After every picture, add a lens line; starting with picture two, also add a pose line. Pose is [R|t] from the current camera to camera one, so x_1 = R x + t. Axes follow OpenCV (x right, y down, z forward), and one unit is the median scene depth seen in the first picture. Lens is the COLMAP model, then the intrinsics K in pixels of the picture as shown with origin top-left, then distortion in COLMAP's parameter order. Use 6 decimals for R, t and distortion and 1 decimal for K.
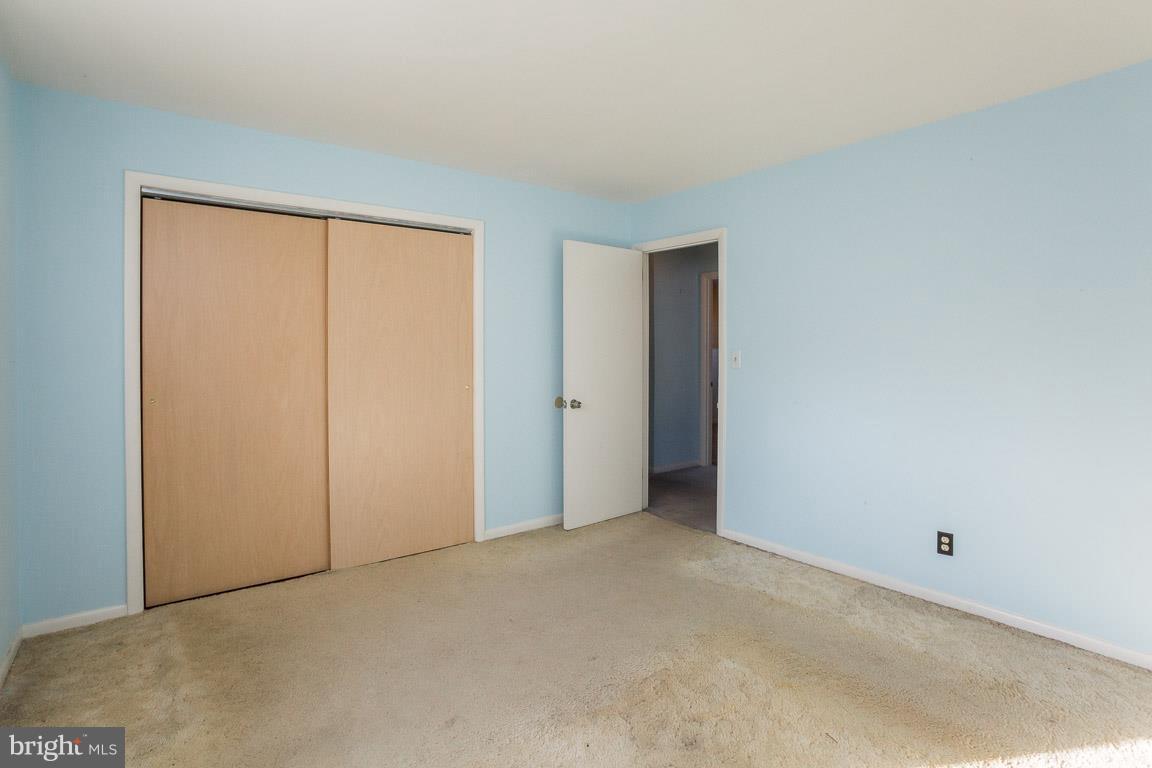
lens RADIAL K [[586.2, 0, 576.4], [0, 586.2, 348.2], [0, 0, 1]] dist [-0.000563, 0.000674]
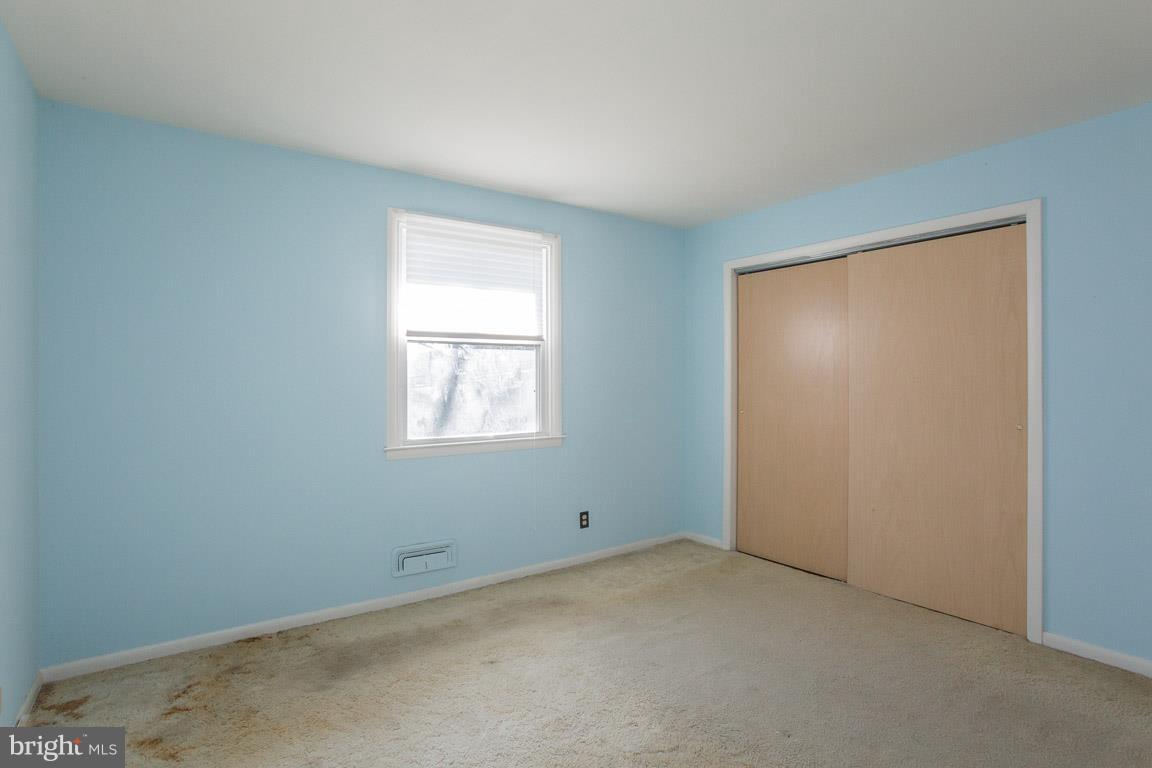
lens RADIAL K [[617.2, 0, 574.5], [0, 617.2, 349.8], [0, 0, 1]] dist [-0.001265, 0.000332]
pose [[-0.009552, -0.039998, -0.999154, 0.793284], [-0.000075, 0.999200, -0.039999, -0.000470], [0.999954, -0.000308, -0.009547, 0.566773]]
